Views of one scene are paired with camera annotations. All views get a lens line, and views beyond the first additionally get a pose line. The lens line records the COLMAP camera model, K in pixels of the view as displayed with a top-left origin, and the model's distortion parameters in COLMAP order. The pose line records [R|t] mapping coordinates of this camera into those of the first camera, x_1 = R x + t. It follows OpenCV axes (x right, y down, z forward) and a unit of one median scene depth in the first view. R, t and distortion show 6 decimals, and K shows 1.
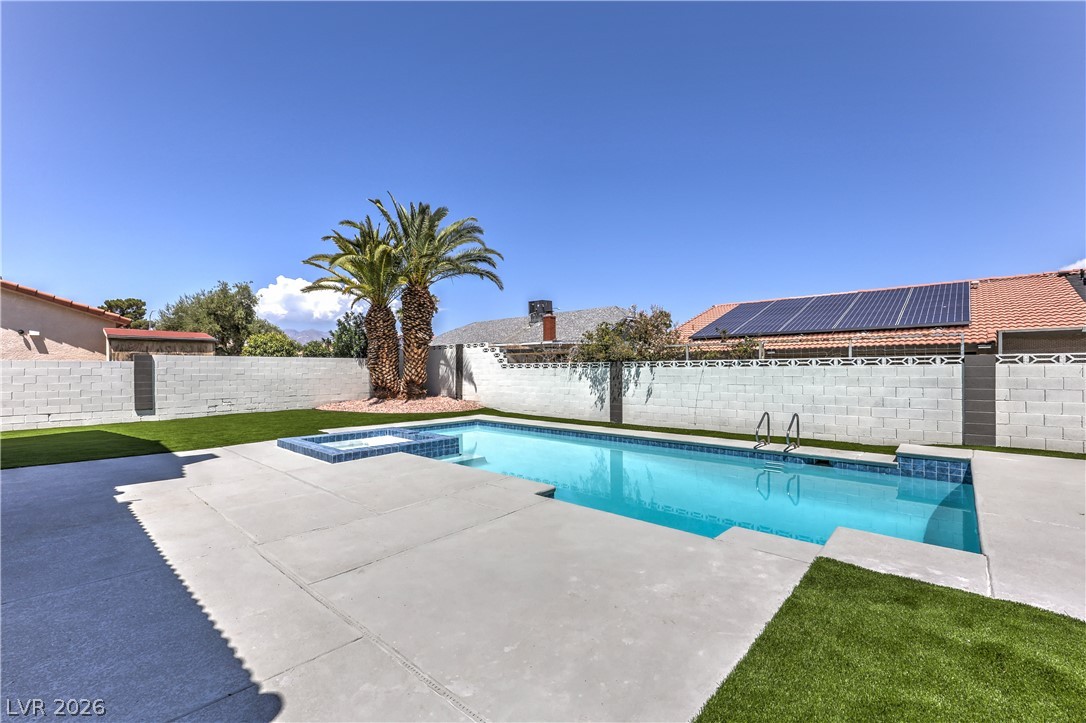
lens RADIAL K [[445.5, 0, 536.5], [0, 445.5, 364.6], [0, 0, 1]] dist [0.011013, 0.000409]
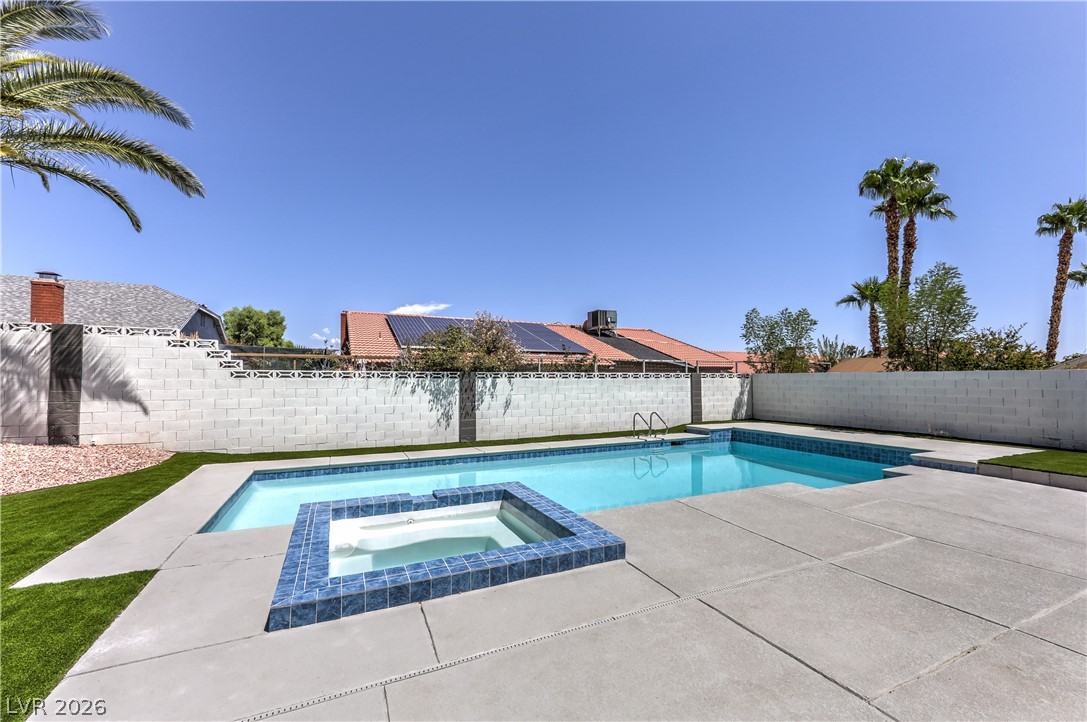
lens RADIAL K [[445.9, 0, 548.3], [0, 445.9, 362.9], [0, 0, 1]] dist [0.011013, 0.000409]
pose [[0.372528, 0.041403, 0.927097, -0.565515], [-0.012278, 0.999137, -0.039687, 0.009263], [-0.927940, 0.003401, 0.372714, 0.512939]]
